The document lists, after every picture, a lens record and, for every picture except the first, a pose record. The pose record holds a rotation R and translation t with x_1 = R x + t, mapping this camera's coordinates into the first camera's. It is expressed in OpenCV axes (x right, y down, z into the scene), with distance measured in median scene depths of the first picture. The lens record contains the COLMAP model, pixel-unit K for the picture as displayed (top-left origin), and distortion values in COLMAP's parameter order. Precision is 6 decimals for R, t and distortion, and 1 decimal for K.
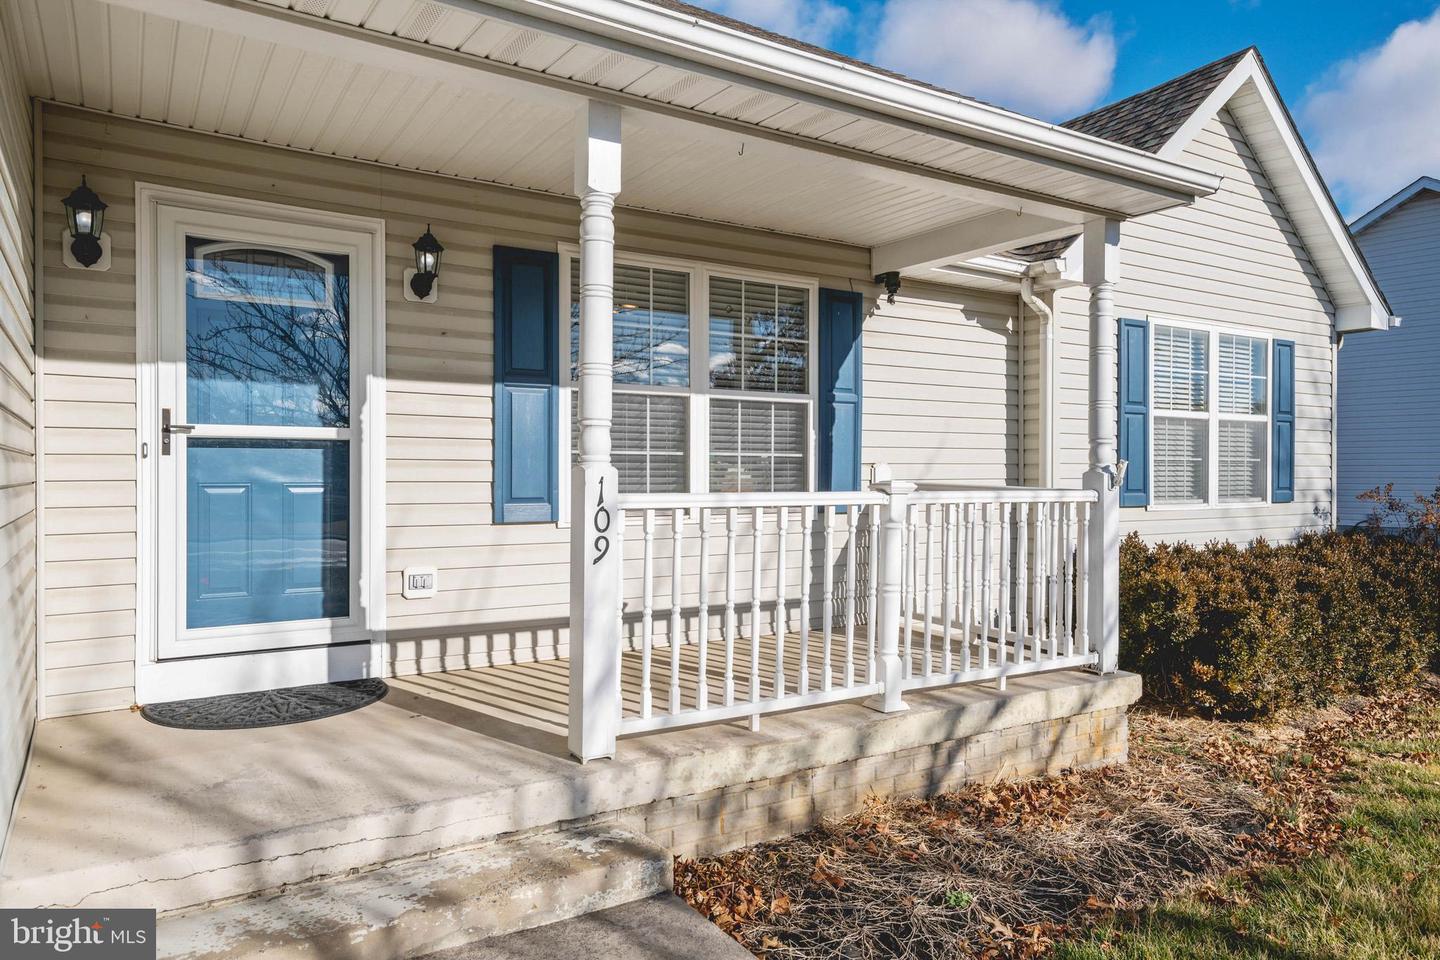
lens RADIAL K [[966.4, 0, 724.7], [0, 966.4, 482.7], [0, 0, 1]] dist [0.020036, 0.001042]
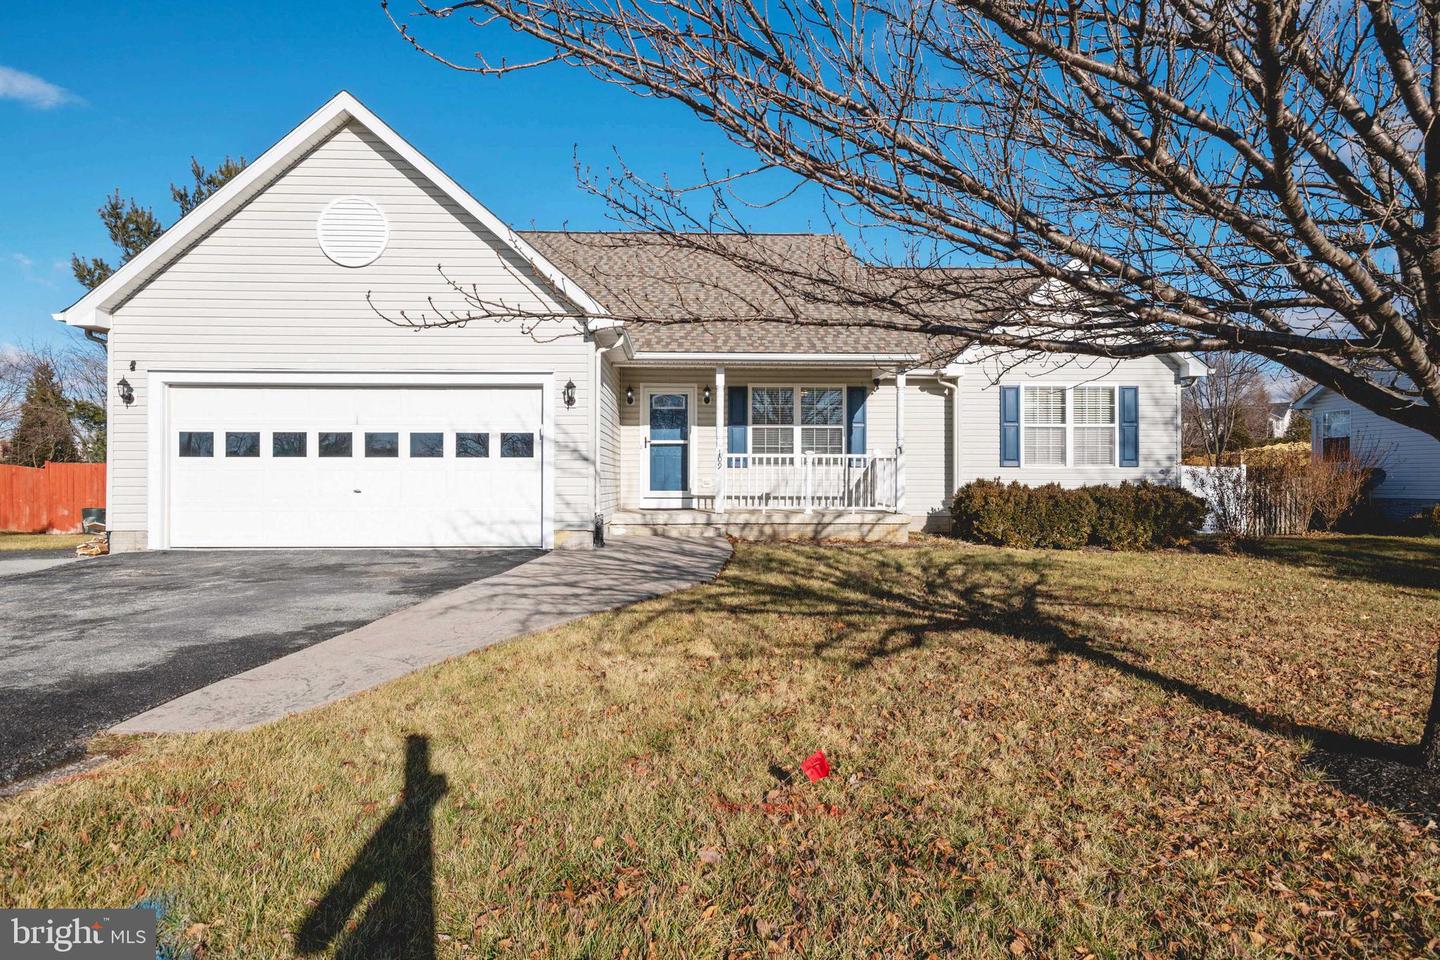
lens RADIAL K [[849.1, 0, 722.2], [0, 849.1, 473.7], [0, 0, 1]] dist [-0.018623, -0.000005]
pose [[0.856710, -0.005085, -0.515773, 1.050102], [-0.003814, 0.999862, -0.016192, 0.092371], [0.515784, 0.015839, 0.856572, -1.286522]]
